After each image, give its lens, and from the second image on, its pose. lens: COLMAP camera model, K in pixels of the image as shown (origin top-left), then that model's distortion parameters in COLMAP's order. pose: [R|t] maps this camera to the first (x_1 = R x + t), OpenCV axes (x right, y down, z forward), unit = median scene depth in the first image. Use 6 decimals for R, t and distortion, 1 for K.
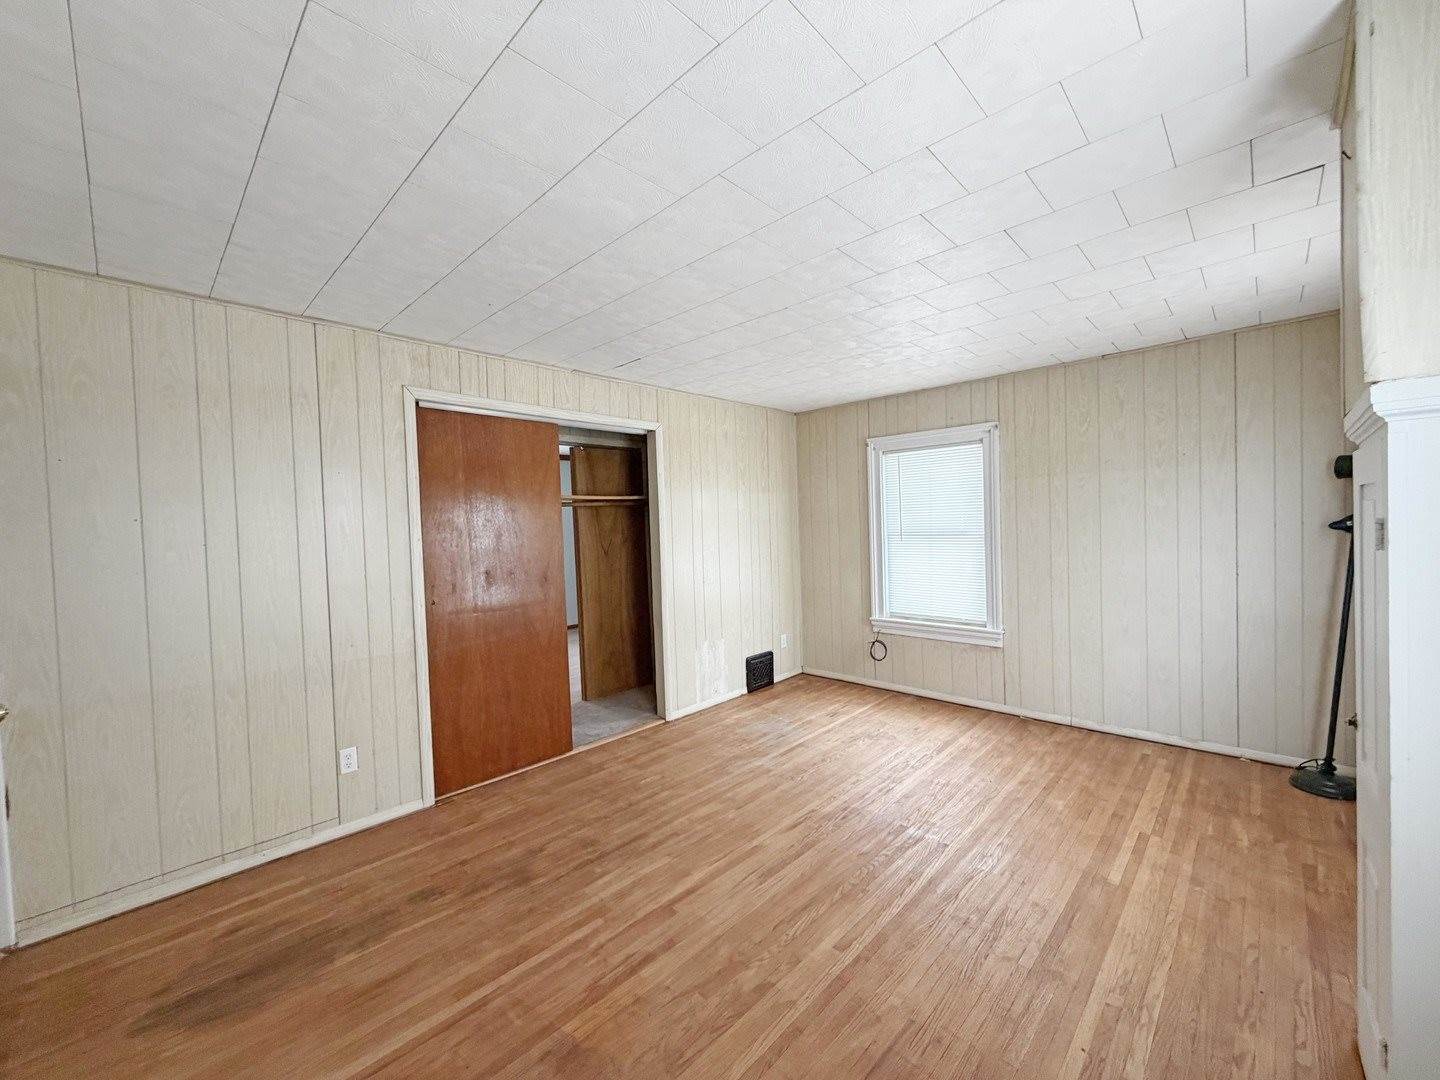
lens RADIAL K [[571.7, 0, 716.4], [0, 571.7, 540.0], [0, 0, 1]] dist [-0.003033, -0.000242]
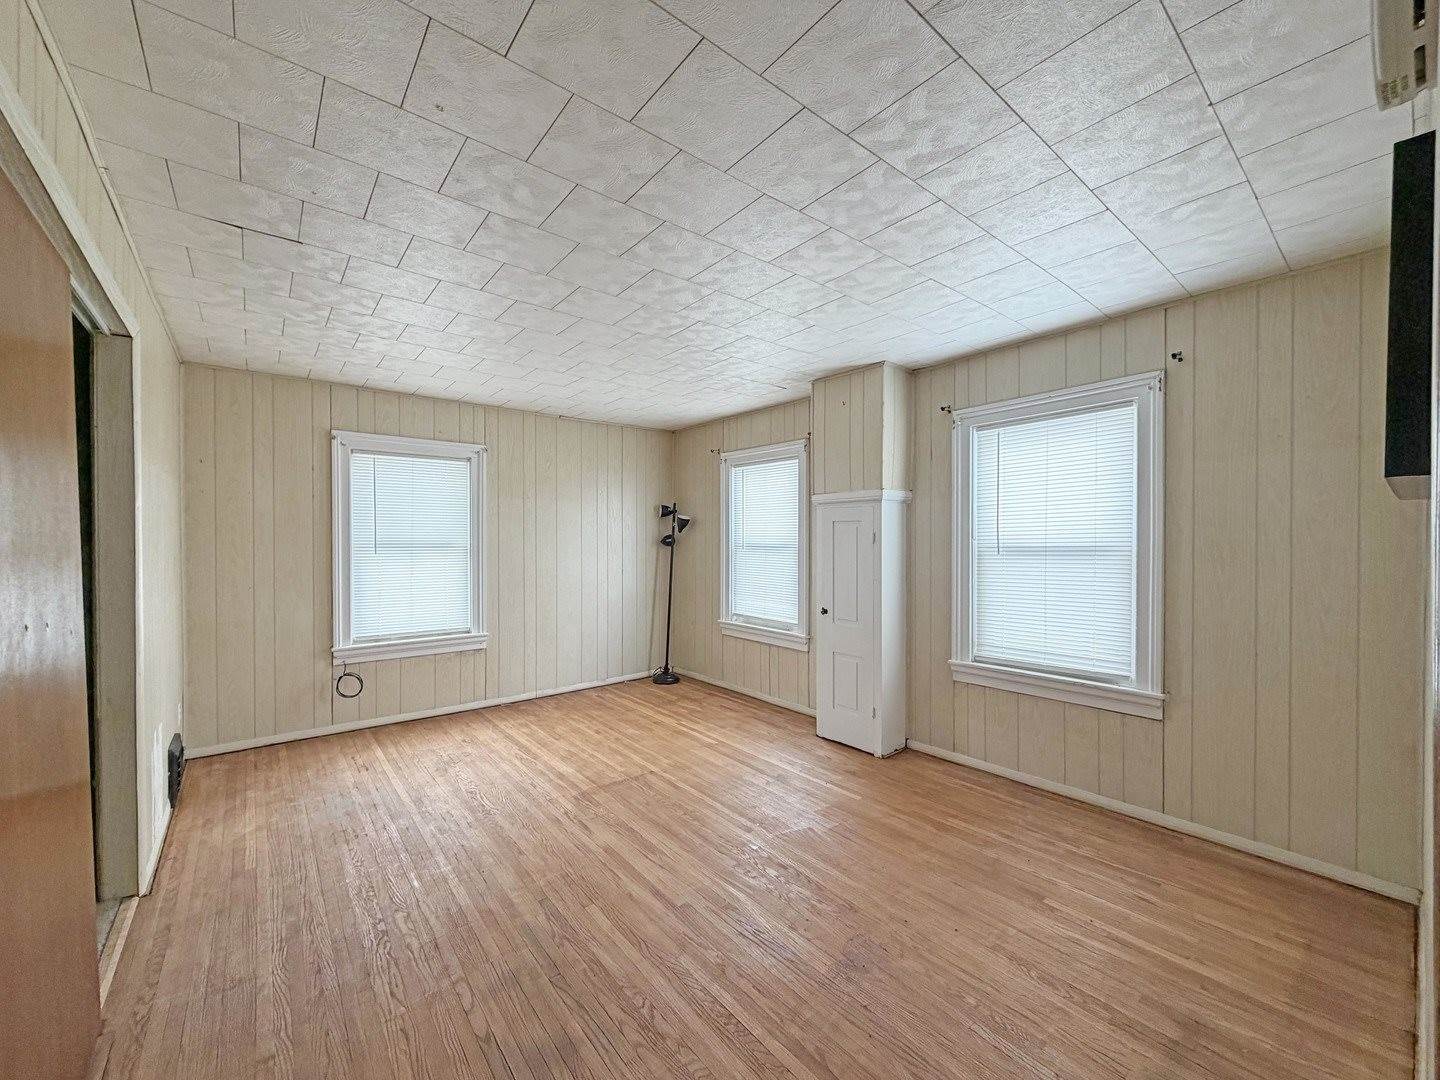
lens RADIAL K [[571.7, 0, 716.4], [0, 571.7, 541.4], [0, 0, 1]] dist [-0.003033, -0.000242]
pose [[0.119880, 0.023349, 0.992514, -0.557575], [0.022535, 0.999402, -0.026233, 0.019913], [-0.992533, 0.025511, 0.119282, 0.417918]]
